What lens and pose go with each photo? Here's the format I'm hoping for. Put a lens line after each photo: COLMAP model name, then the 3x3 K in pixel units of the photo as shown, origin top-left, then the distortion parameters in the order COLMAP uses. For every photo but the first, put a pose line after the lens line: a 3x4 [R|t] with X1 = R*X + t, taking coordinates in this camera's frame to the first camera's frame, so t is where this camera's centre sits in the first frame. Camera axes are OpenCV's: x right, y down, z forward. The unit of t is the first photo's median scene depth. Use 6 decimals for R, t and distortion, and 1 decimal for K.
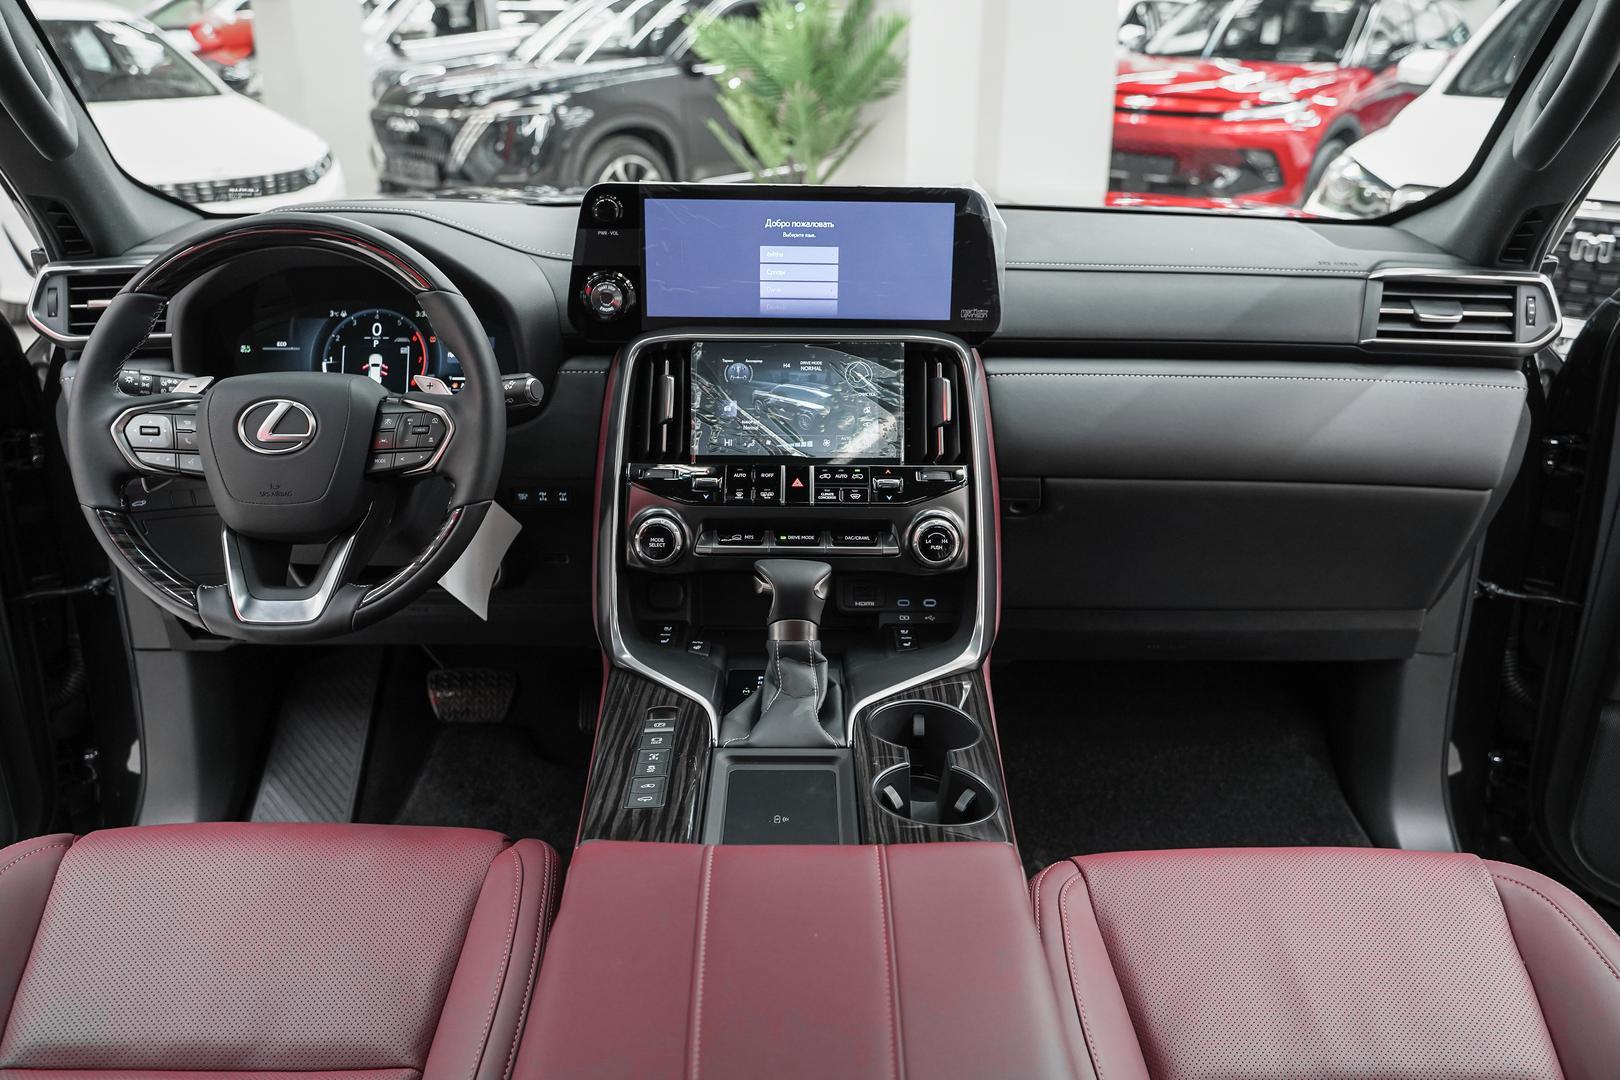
lens RADIAL K [[1281.7, 0, 815.4], [0, 1281.7, 543.7], [0, 0, 1]] dist [-0.022574, 0.021659]
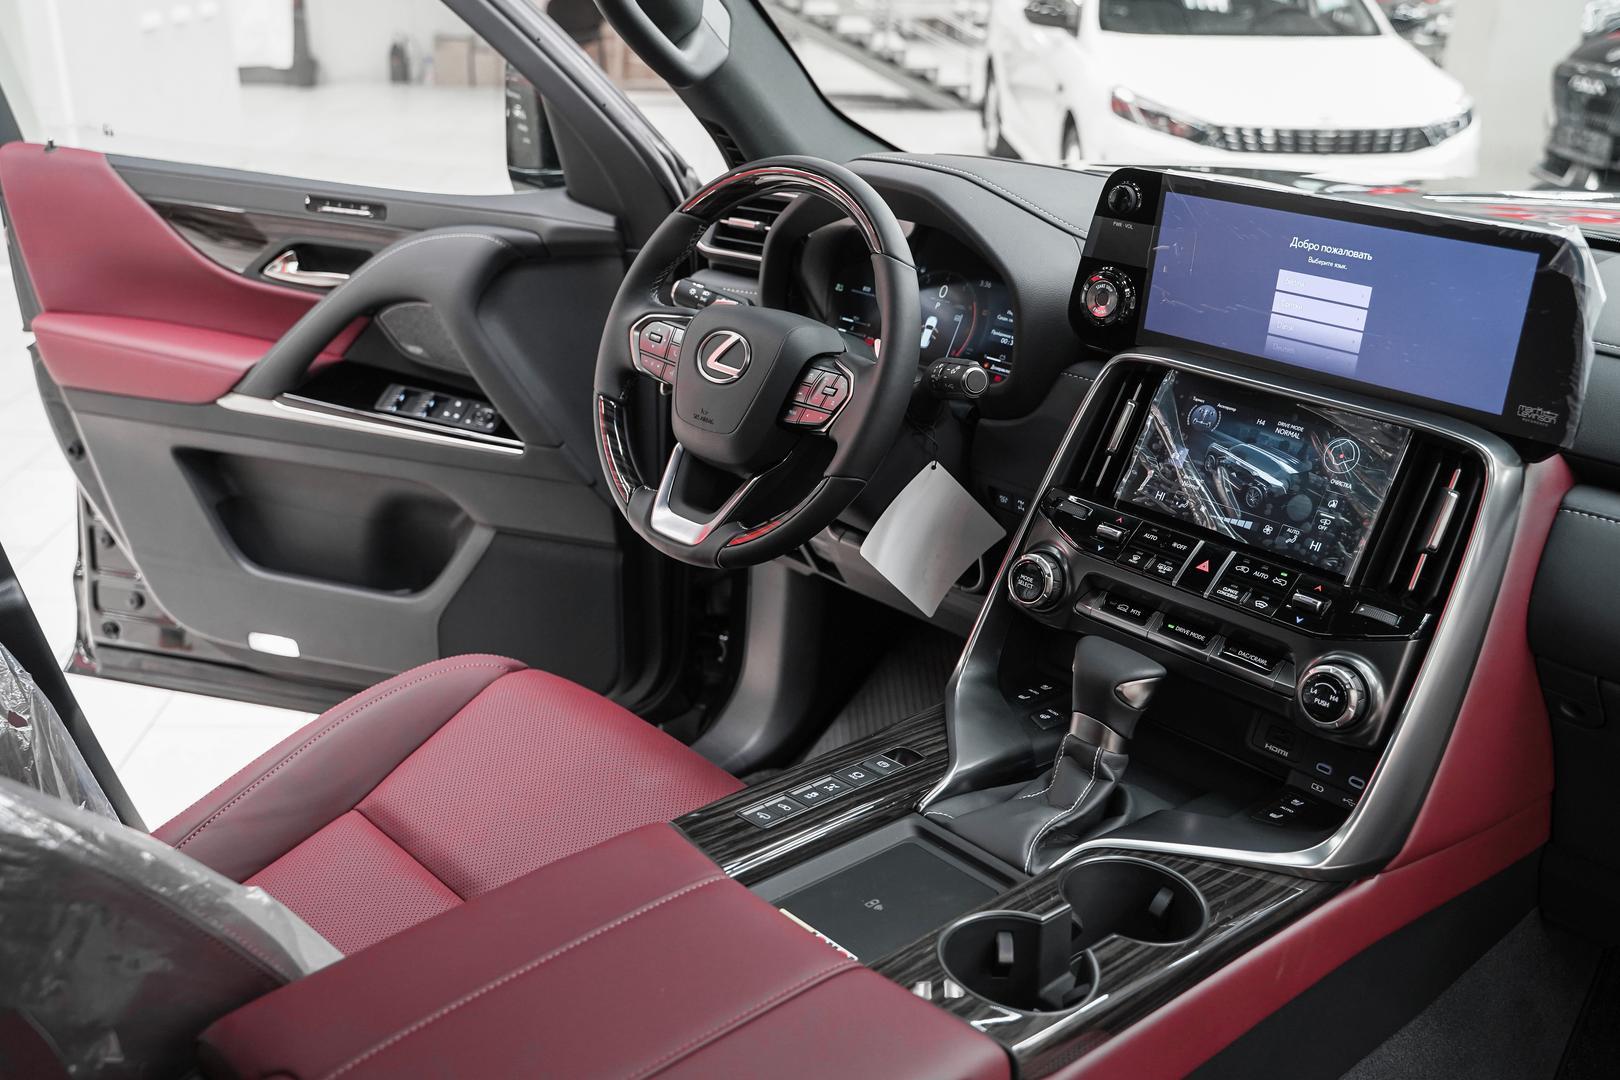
lens RADIAL K [[1514.4, 0, 806.8], [0, 1514.4, 522.3], [0, 0, 1]] dist [-0.008122, 0.000000]
pose [[0.677761, 0.274479, -0.682130, 0.435194], [-0.291972, 0.951902, 0.092929, -0.085454], [0.674828, 0.136179, 0.725302, 0.149909]]
